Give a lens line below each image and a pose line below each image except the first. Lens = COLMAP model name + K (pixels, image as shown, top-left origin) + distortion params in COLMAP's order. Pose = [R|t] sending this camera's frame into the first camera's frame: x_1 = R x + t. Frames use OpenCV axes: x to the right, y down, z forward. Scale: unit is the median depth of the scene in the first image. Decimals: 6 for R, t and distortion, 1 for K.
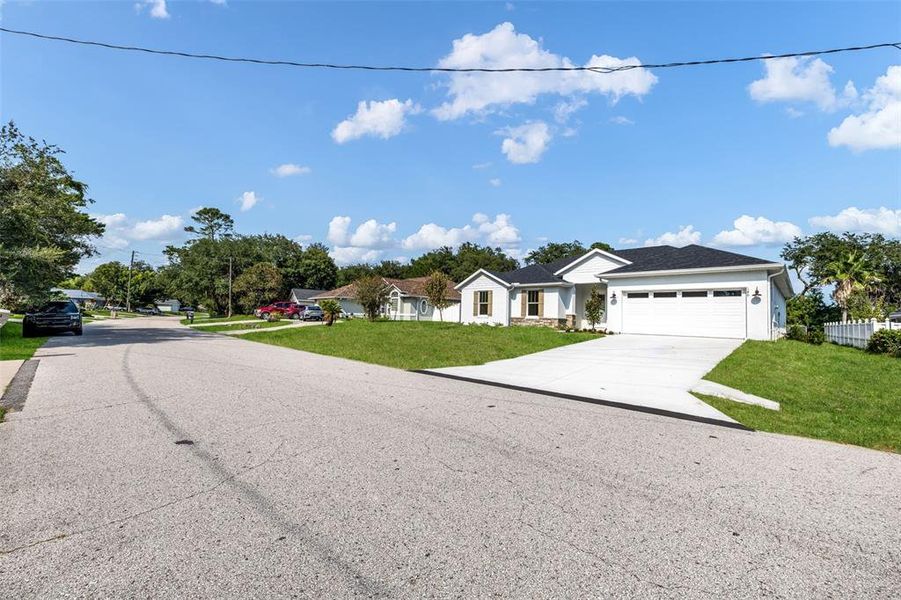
lens RADIAL K [[378.8, 0, 450.5], [0, 378.8, 300.0], [0, 0, 1]] dist [0.000619, 0.000054]
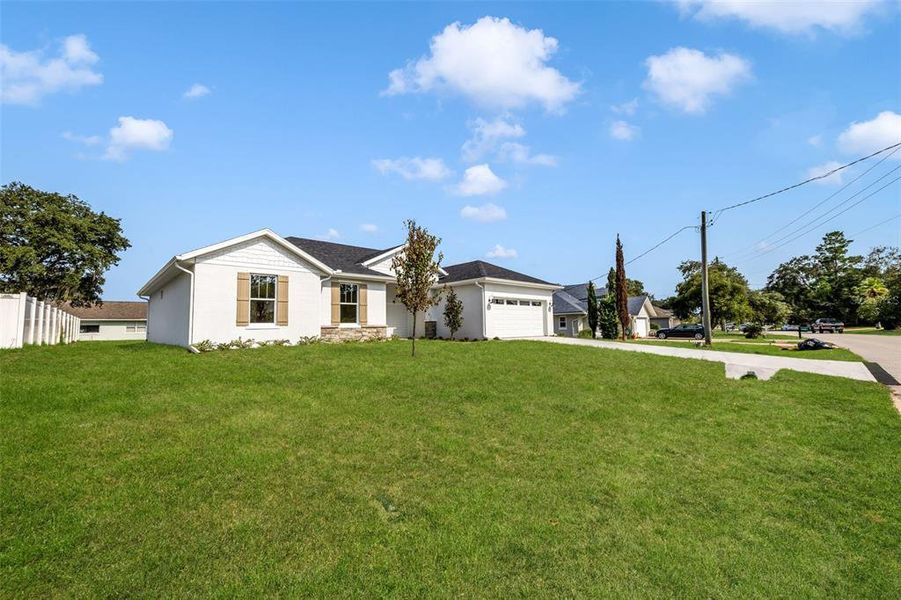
lens RADIAL K [[378.8, 0, 450.5], [0, 378.8, 300.0], [0, 0, 1]] dist [0.000619, 0.000054]
pose [[0.069042, 0.045705, 0.996566, -0.412712], [-0.031080, 0.998564, -0.043643, 0.024360], [-0.997130, -0.027960, 0.070363, 0.764514]]
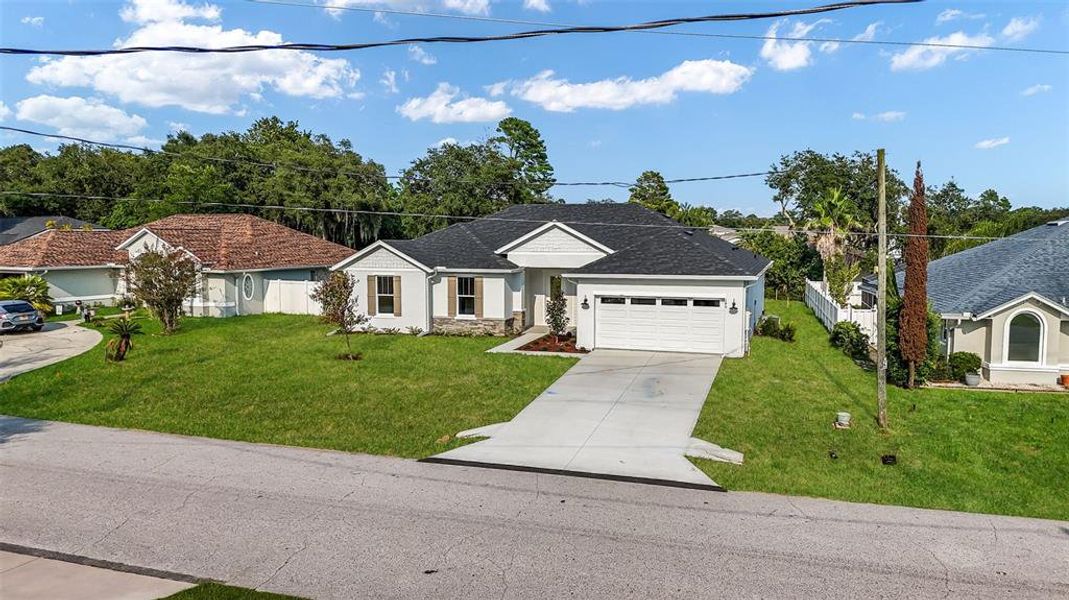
lens RADIAL K [[794.0, 0, 546.3], [0, 794.0, 297.7], [0, 0, 1]] dist [0.040131, -0.038653]
pose [[0.903397, -0.062024, 0.424295, -0.245029], [0.001681, 0.989988, 0.141140, -0.183169], [-0.428801, -0.126793, 0.894457, -0.310326]]
